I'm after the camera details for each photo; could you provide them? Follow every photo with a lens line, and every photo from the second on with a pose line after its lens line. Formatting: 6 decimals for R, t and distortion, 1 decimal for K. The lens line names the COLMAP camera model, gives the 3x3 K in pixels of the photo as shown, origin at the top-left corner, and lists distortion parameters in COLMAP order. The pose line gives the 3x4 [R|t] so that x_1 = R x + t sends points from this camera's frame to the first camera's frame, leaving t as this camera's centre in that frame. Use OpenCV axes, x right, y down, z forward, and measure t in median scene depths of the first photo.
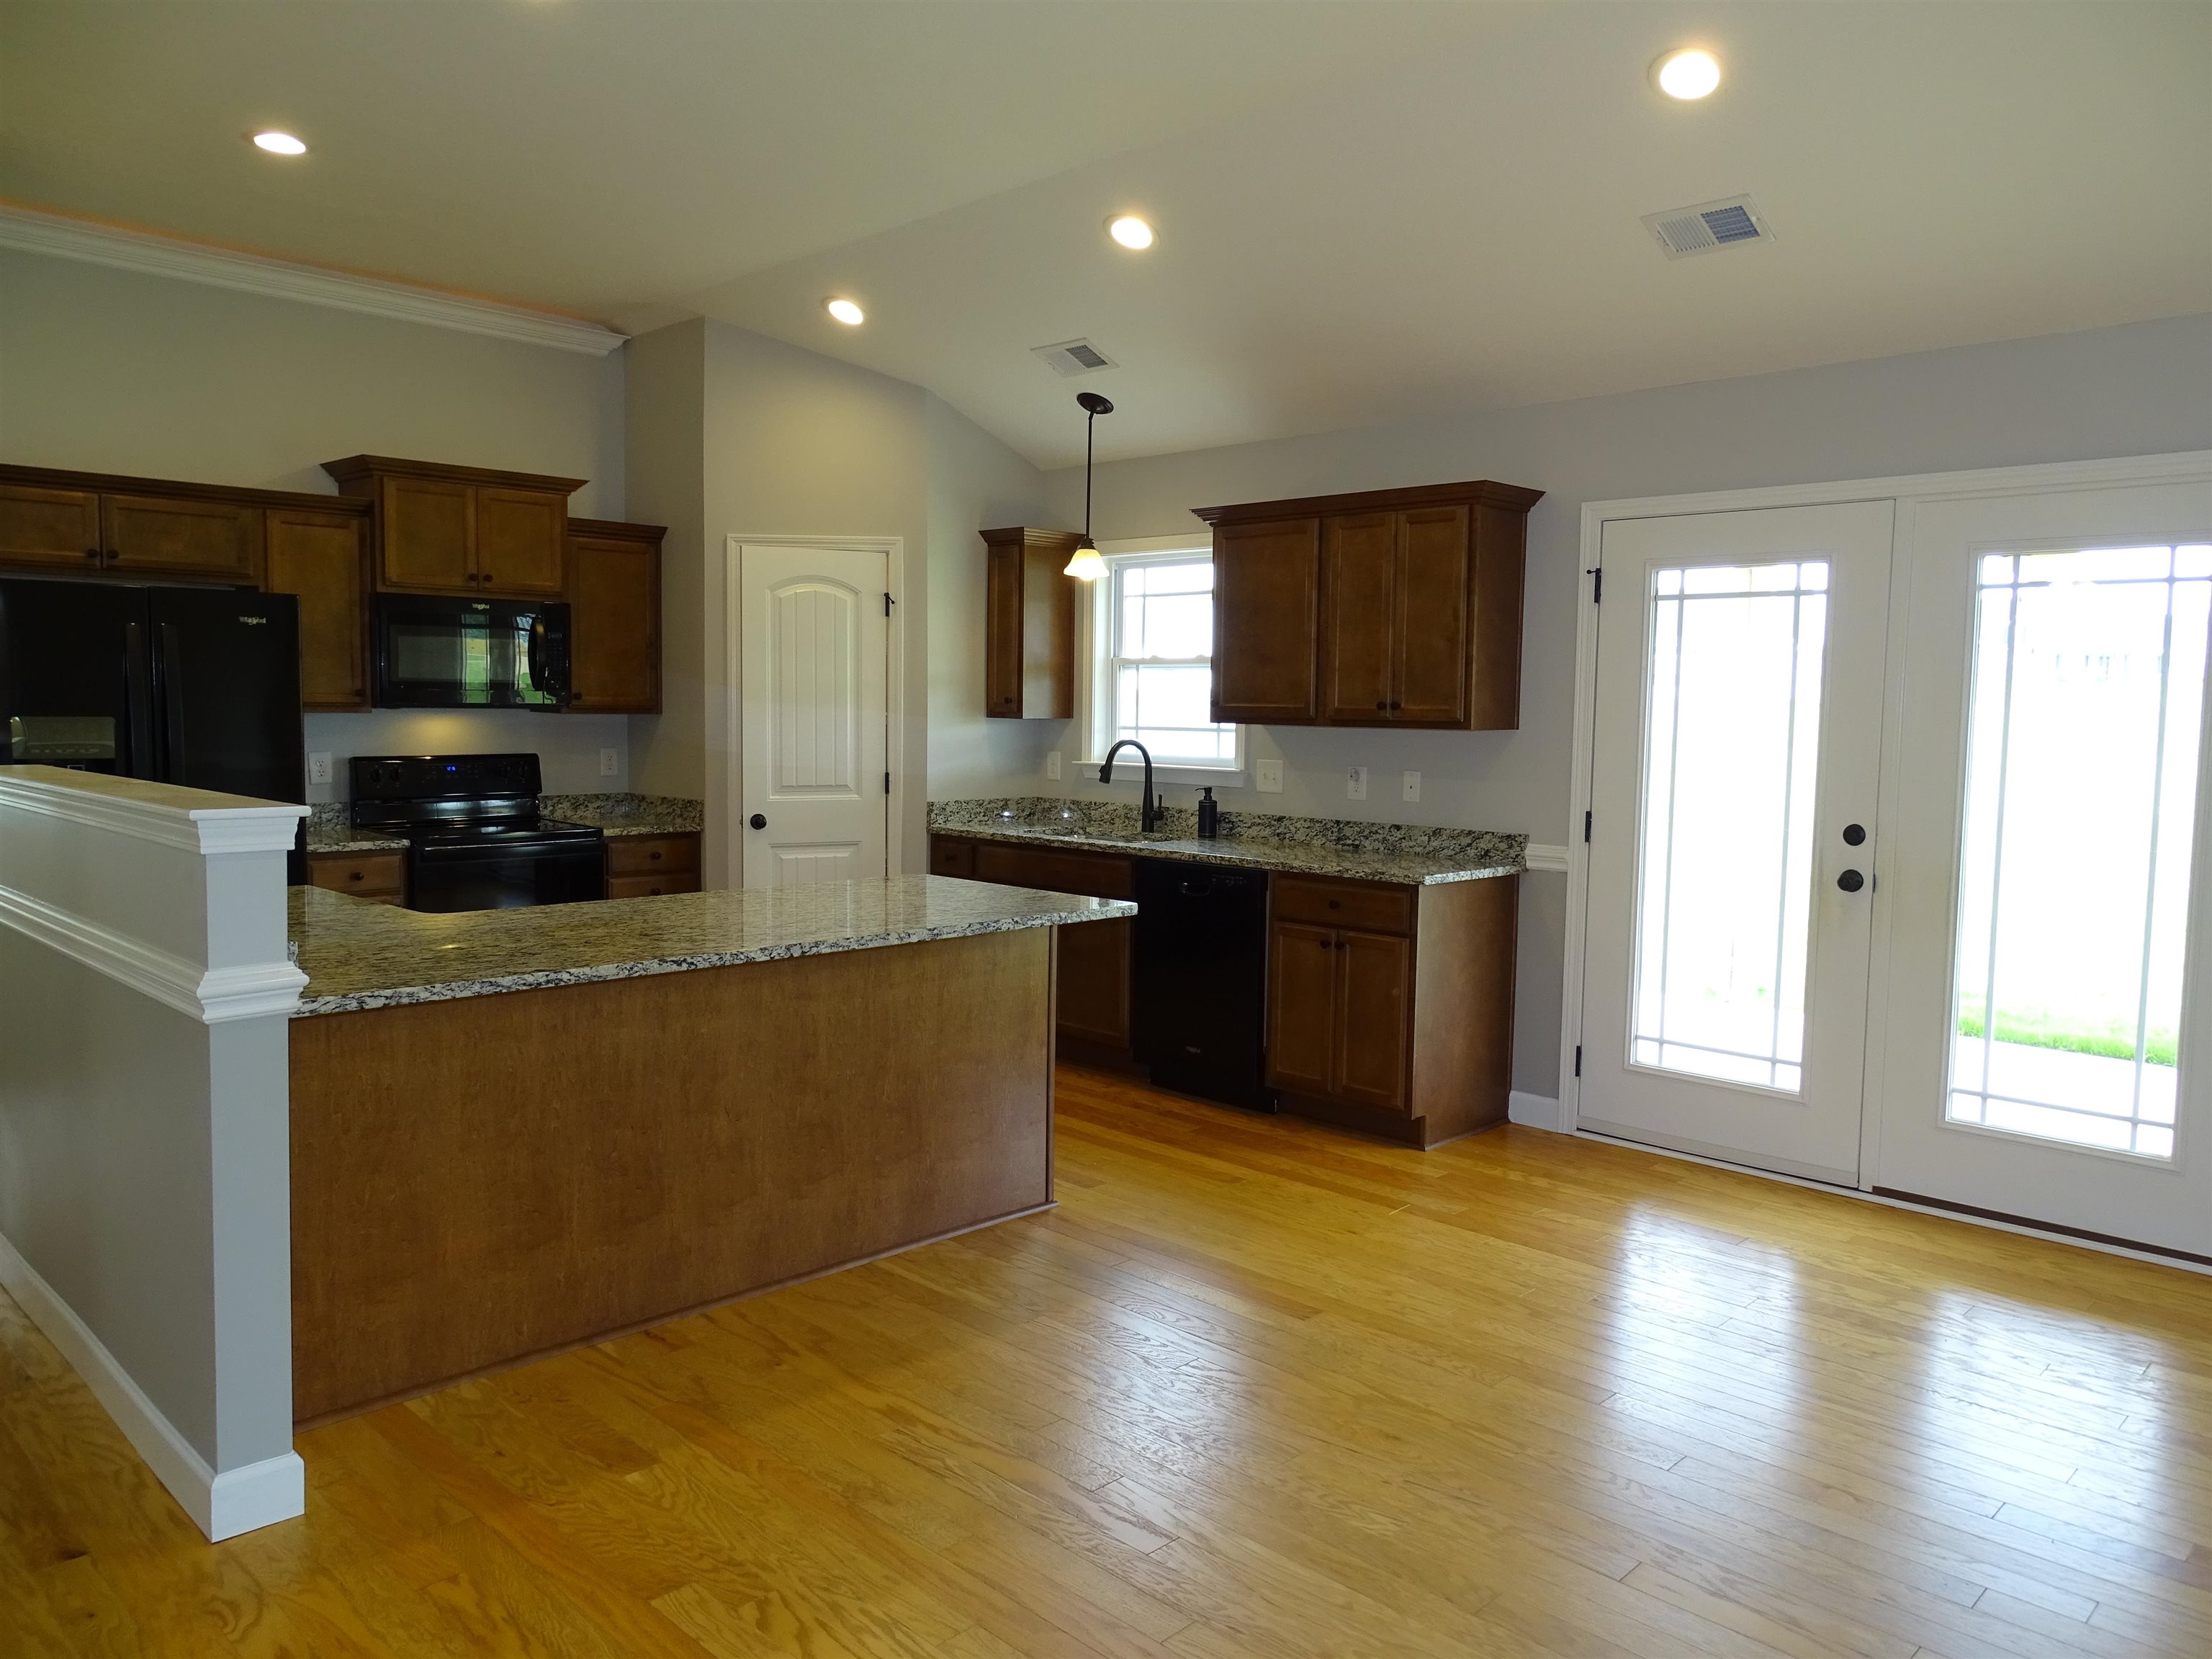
lens RADIAL K [[1560.2, 0, 1090.8], [0, 1560.2, 821.6], [0, 0, 1]] dist [0.005809, -0.000062]
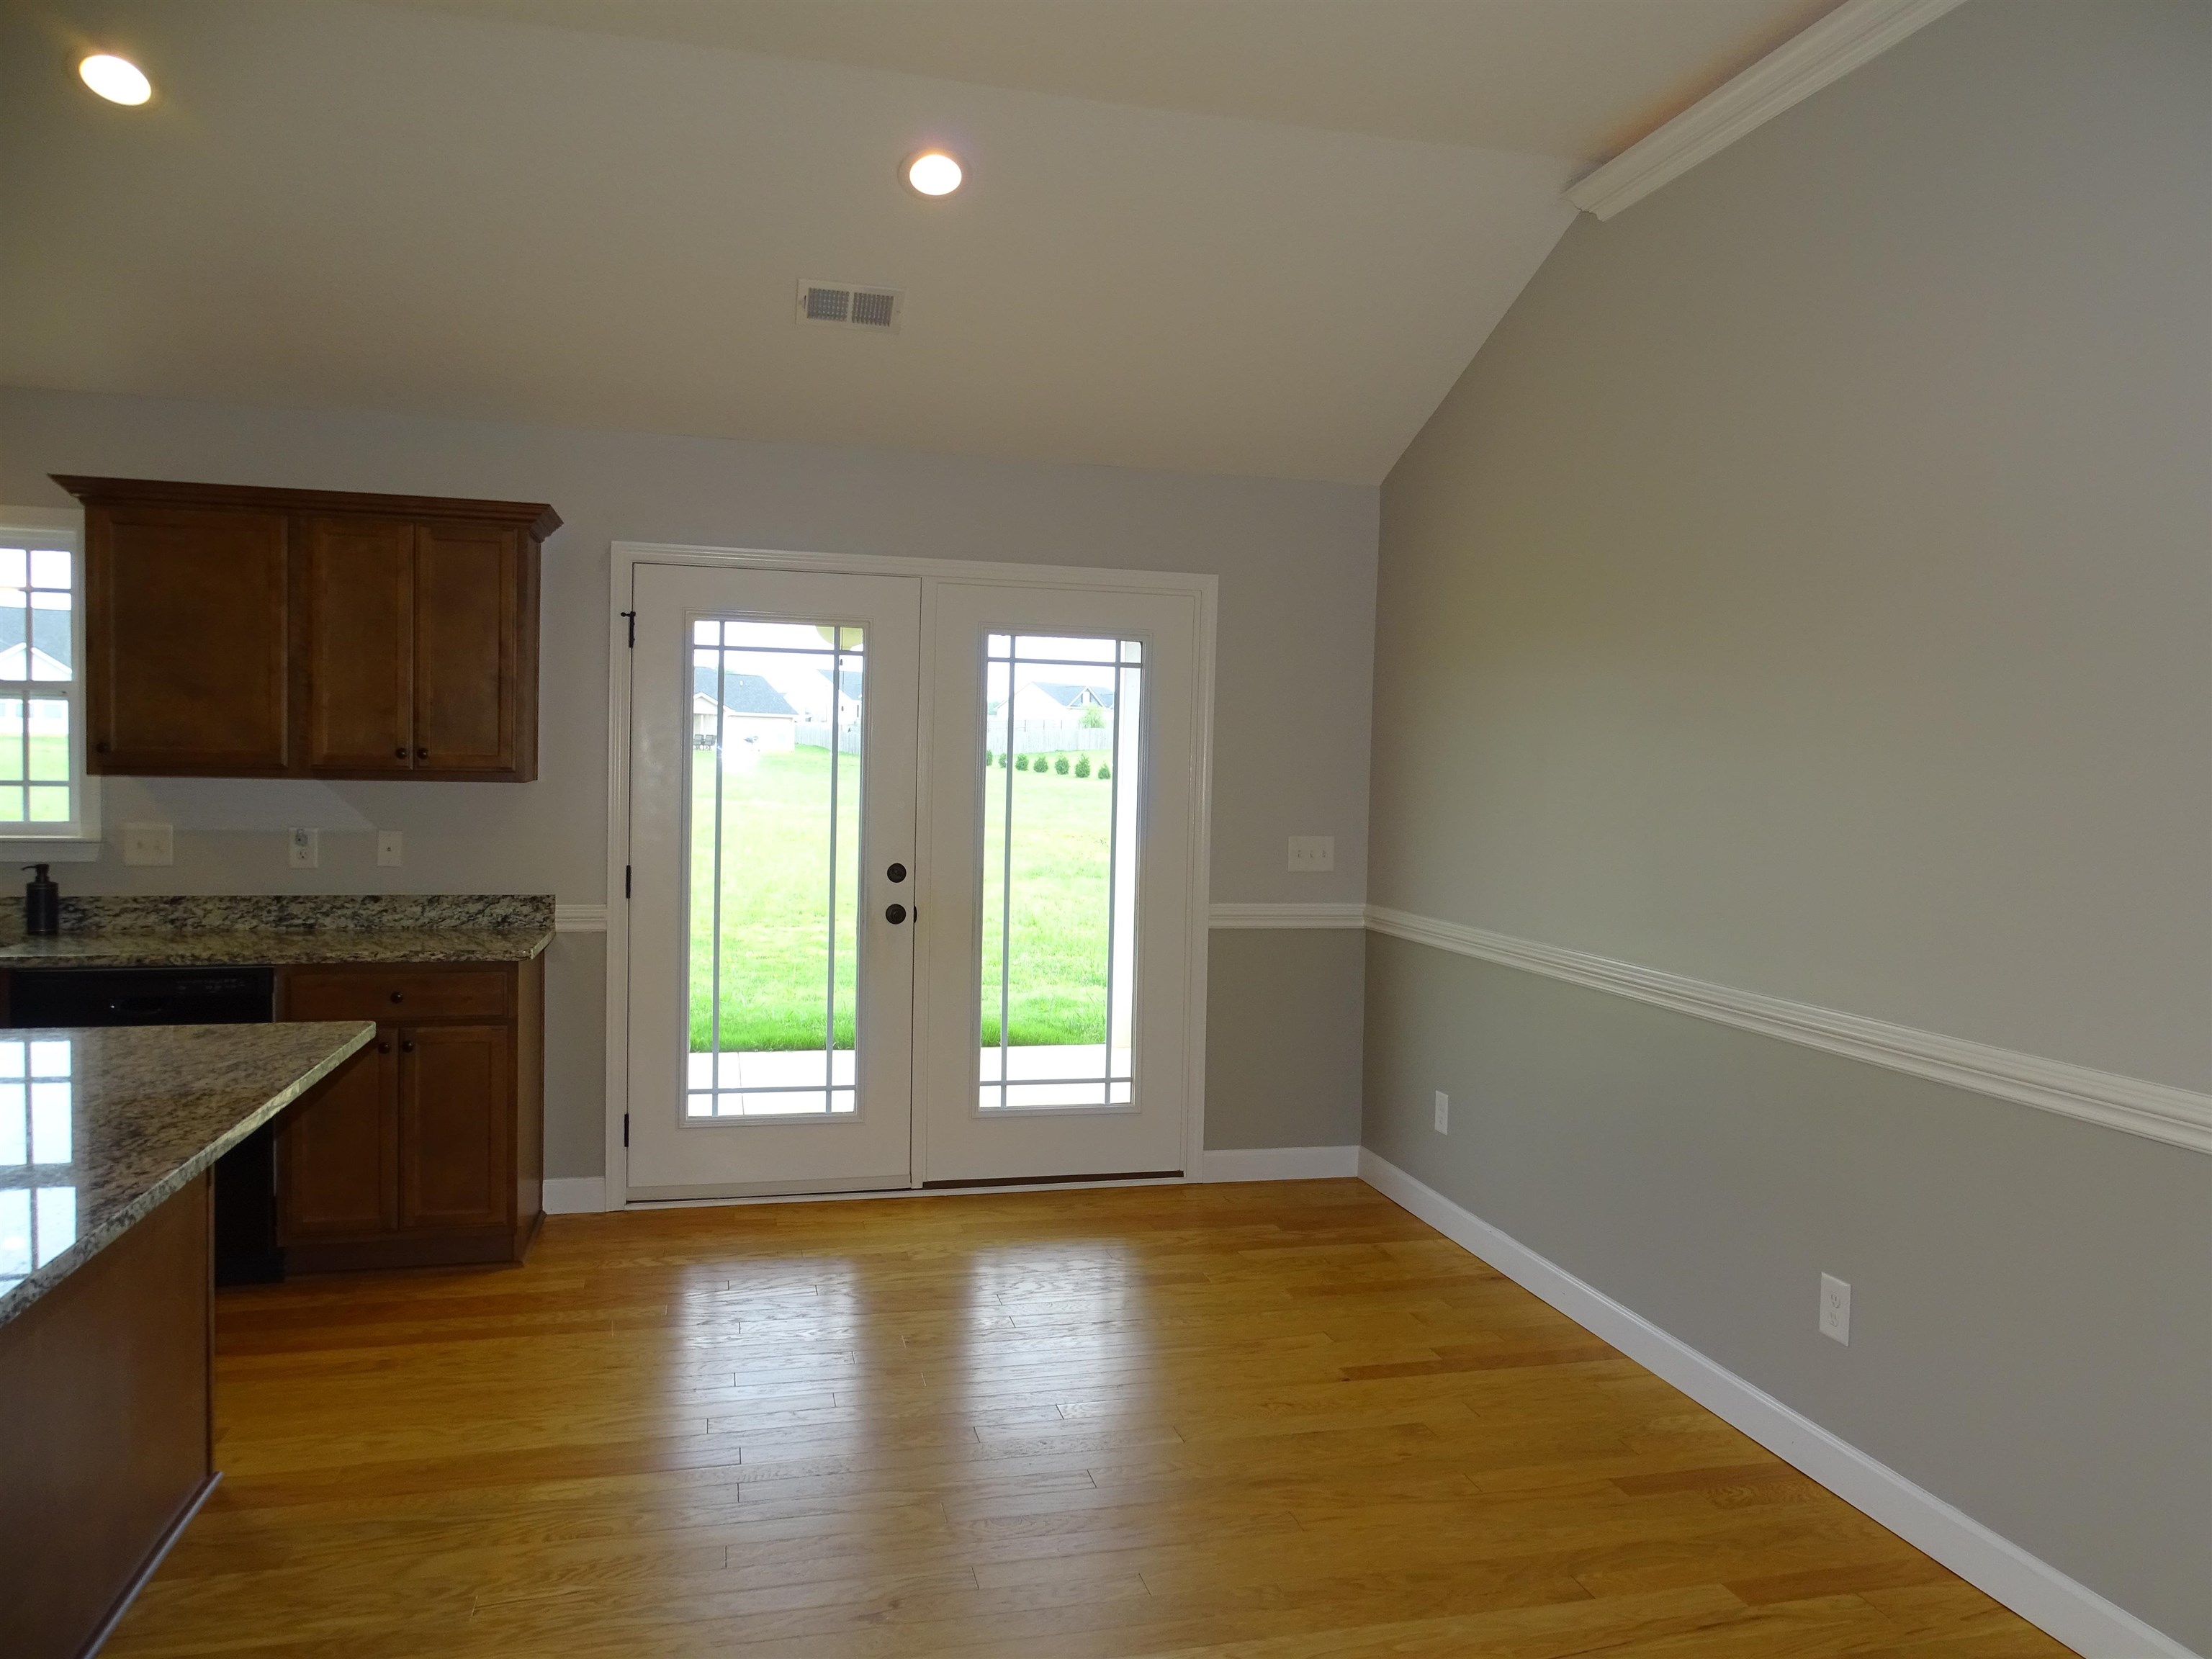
lens RADIAL K [[1582.5, 0, 1102.3], [0, 1582.5, 824.7], [0, 0, 1]] dist [0.010051, 0.008138]
pose [[0.521675, -0.033795, 0.852475, -0.336842], [0.054593, 0.998490, 0.006175, -0.020703], [-0.851396, 0.043318, 0.522732, 0.237872]]
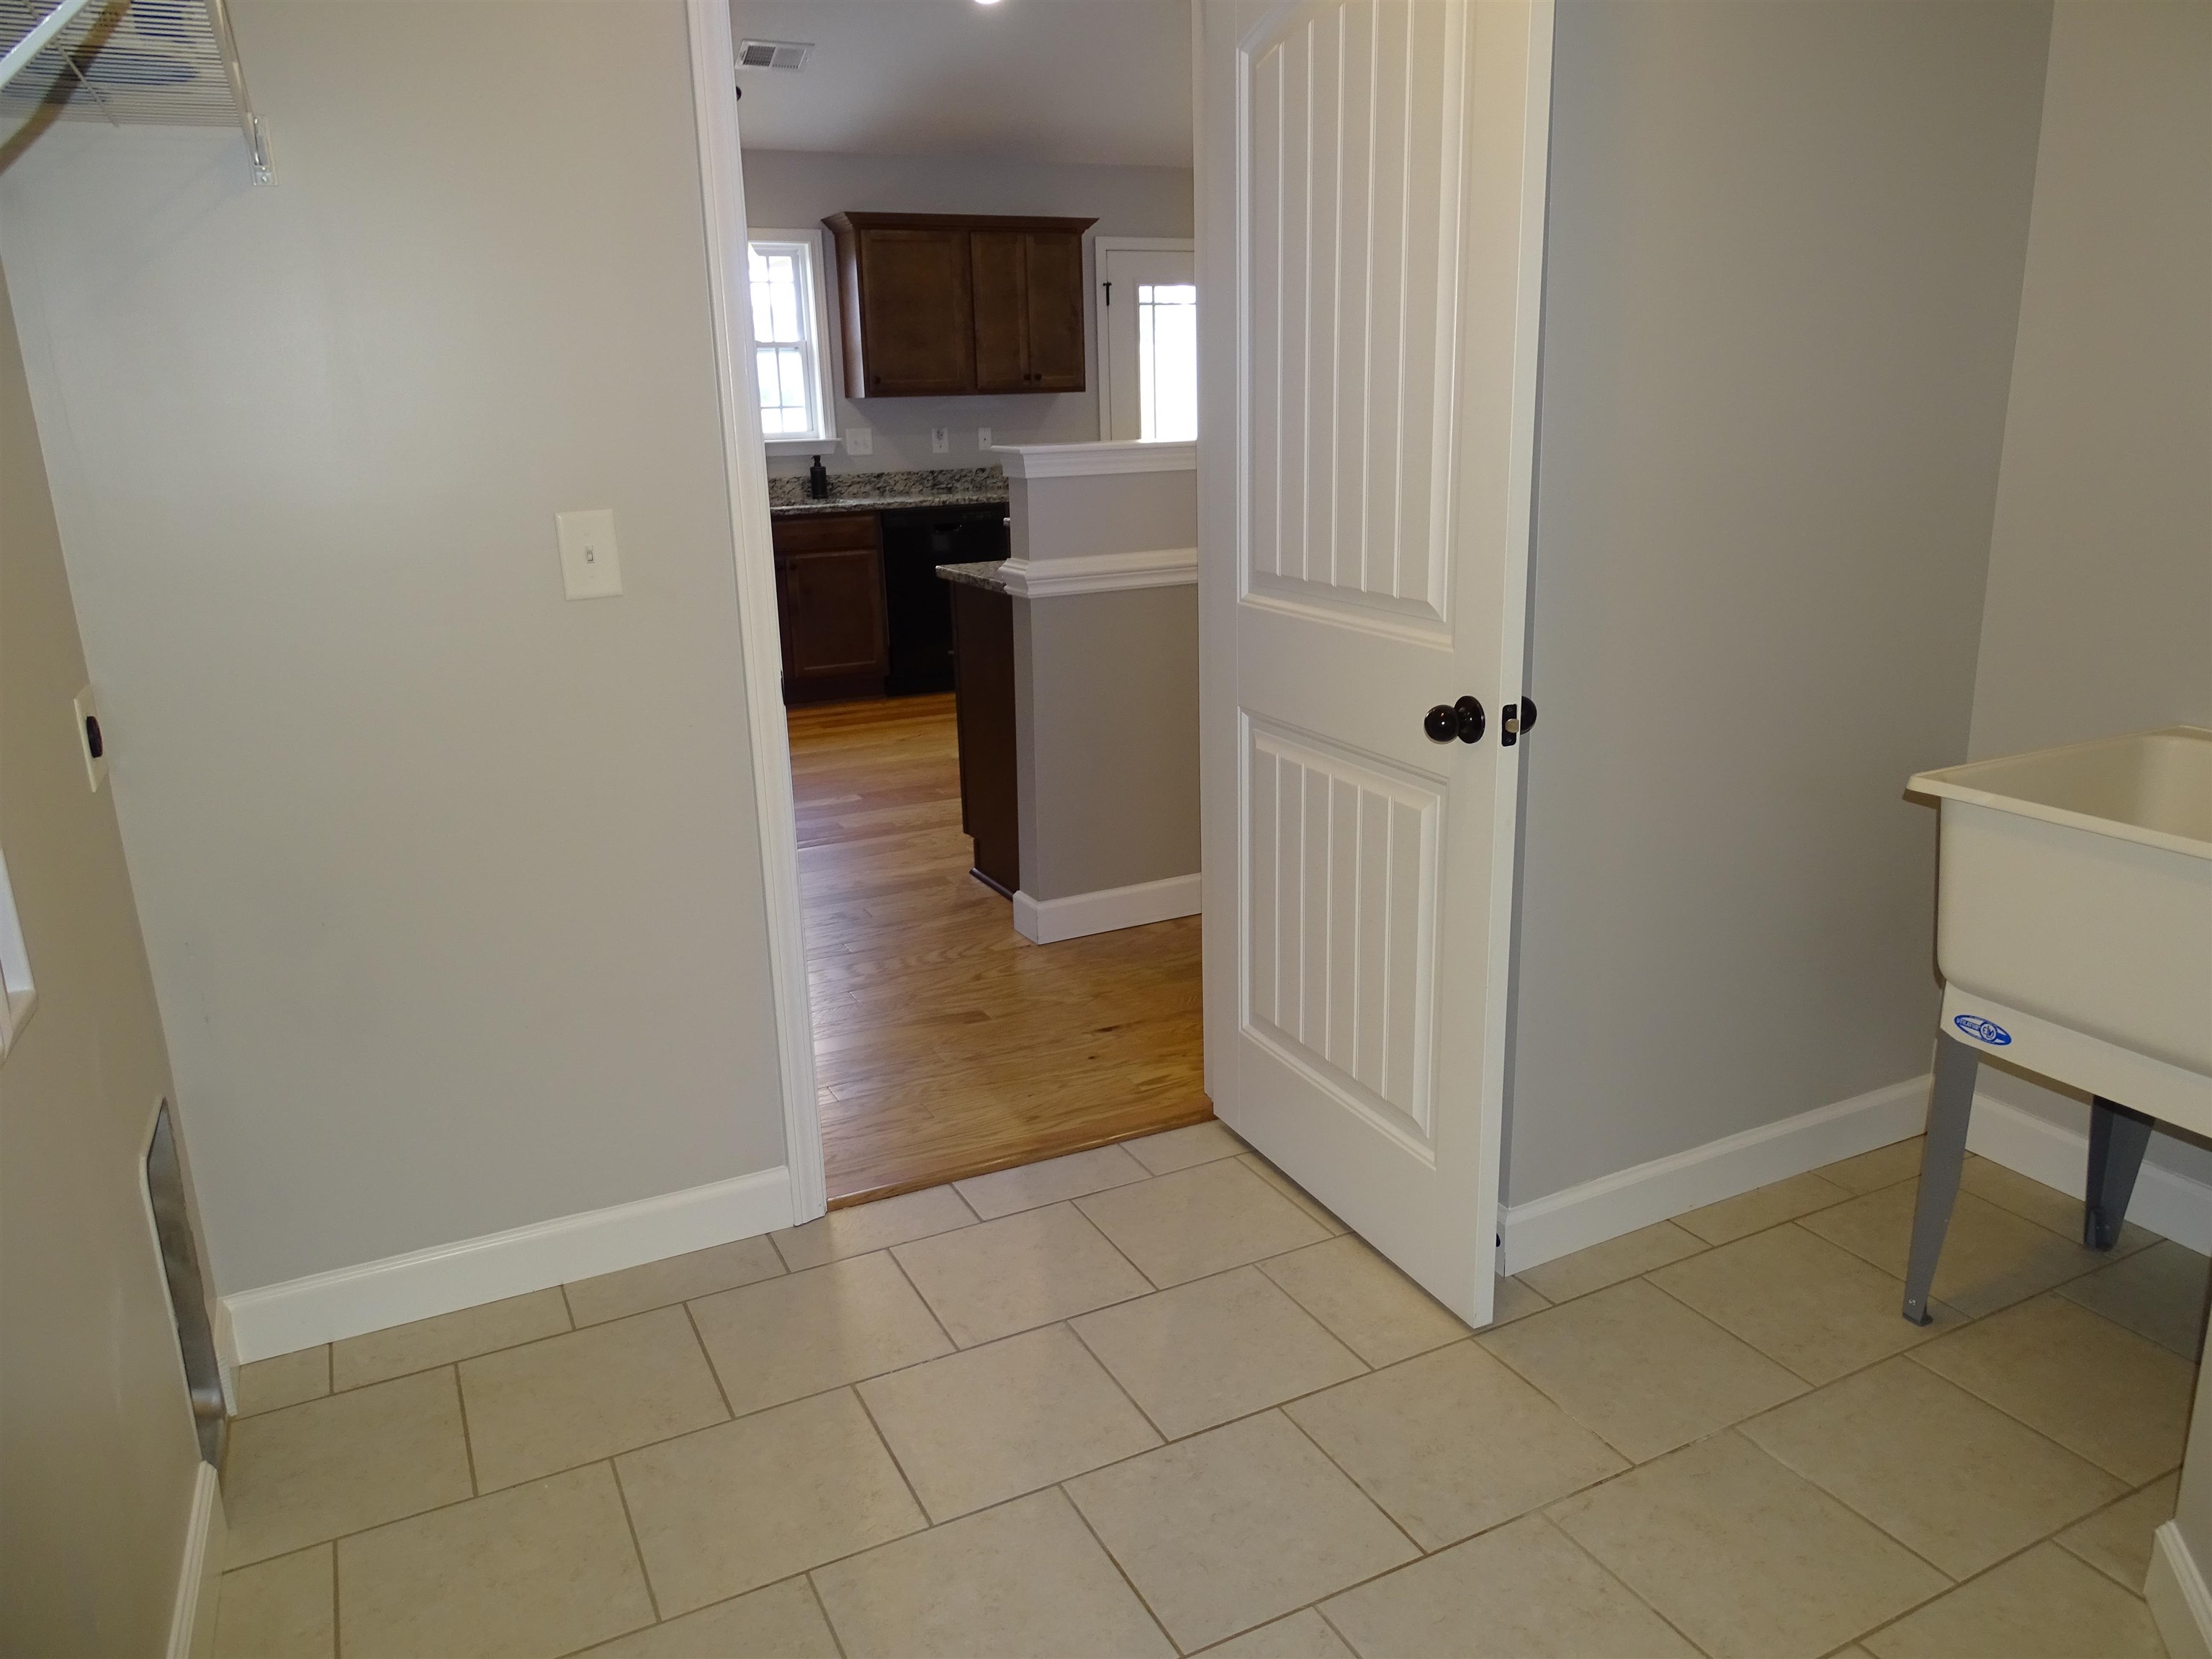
lens RADIAL K [[1560.2, 0, 1090.8], [0, 1560.2, 821.6], [0, 0, 1]] dist [0.005809, -0.000062]
pose [[0.334819, -0.271591, 0.902294, -1.160320], [0.101702, 0.962384, 0.251939, -0.036981], [-0.936778, 0.007411, 0.349846, 0.449930]]
